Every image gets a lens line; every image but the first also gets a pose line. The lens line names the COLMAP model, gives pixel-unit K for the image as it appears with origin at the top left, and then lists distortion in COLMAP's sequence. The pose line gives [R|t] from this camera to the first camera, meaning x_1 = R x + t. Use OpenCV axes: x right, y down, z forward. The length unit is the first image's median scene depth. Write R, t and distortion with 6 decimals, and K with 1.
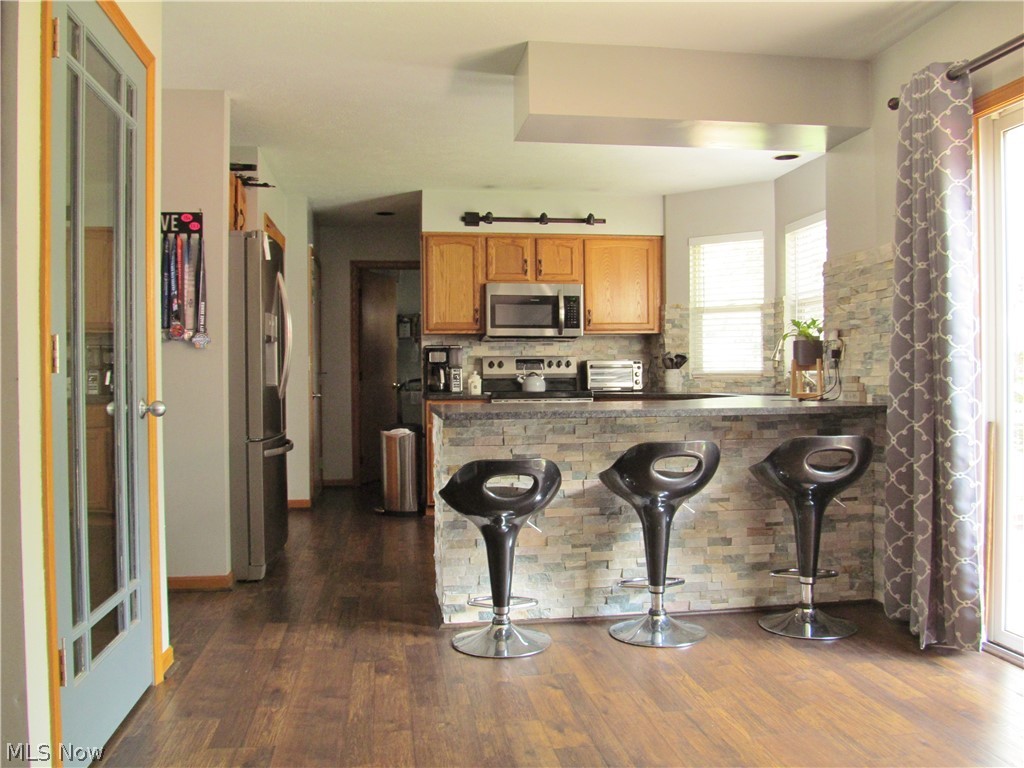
lens RADIAL K [[847.8, 0, 514.2], [0, 847.8, 386.0], [0, 0, 1]] dist [-0.068024, 0.016035]
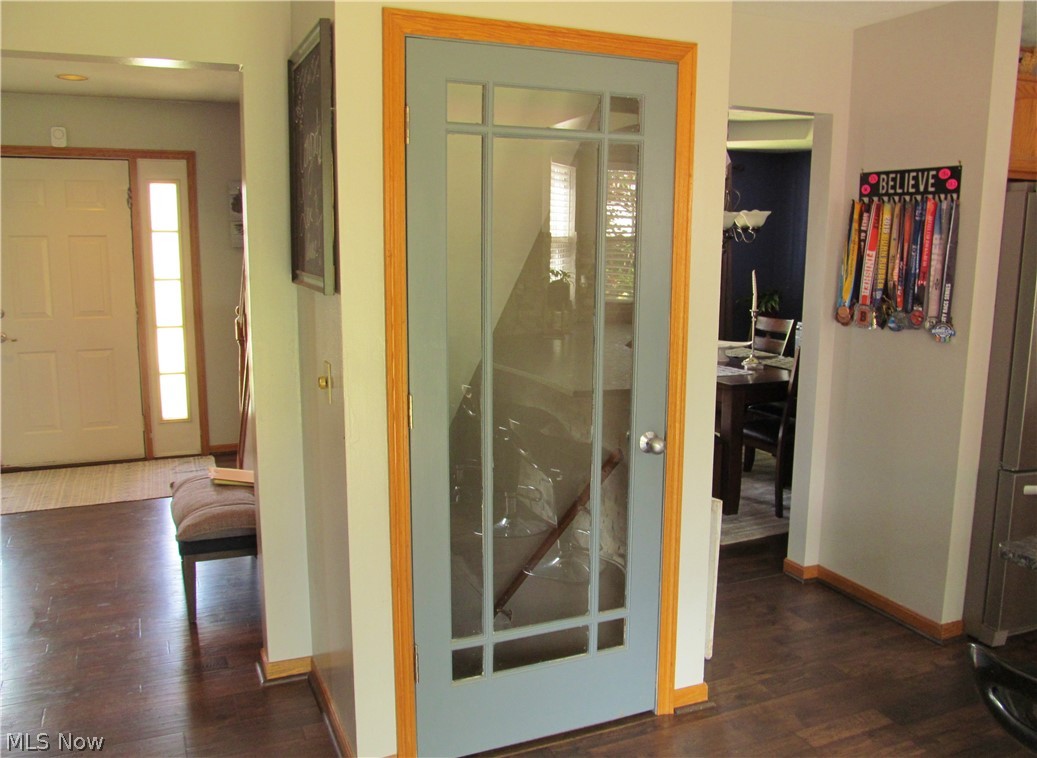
lens RADIAL K [[858.6, 0, 514.9], [0, 858.6, 383.4], [0, 0, 1]] dist [-0.068024, 0.016035]
pose [[0.258960, 0.176130, -0.949694, 0.178346], [-0.020809, 0.984023, 0.176822, -0.086758], [0.965664, -0.026028, 0.258488, 0.252541]]
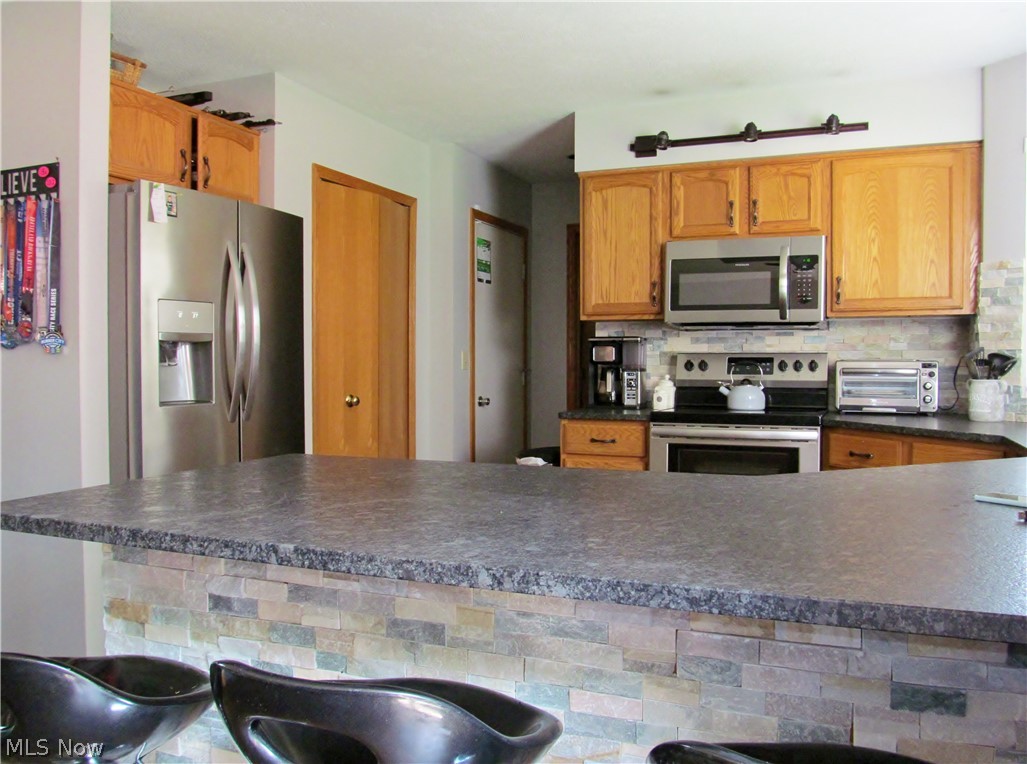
lens RADIAL K [[850.3, 0, 511.1], [0, 850.3, 383.9], [0, 0, 1]] dist [-0.068024, 0.016035]
pose [[0.854270, 0.024611, -0.519247, 0.204600], [-0.013641, 0.999596, 0.024935, -0.026256], [0.519651, -0.014218, 0.854260, 0.372411]]
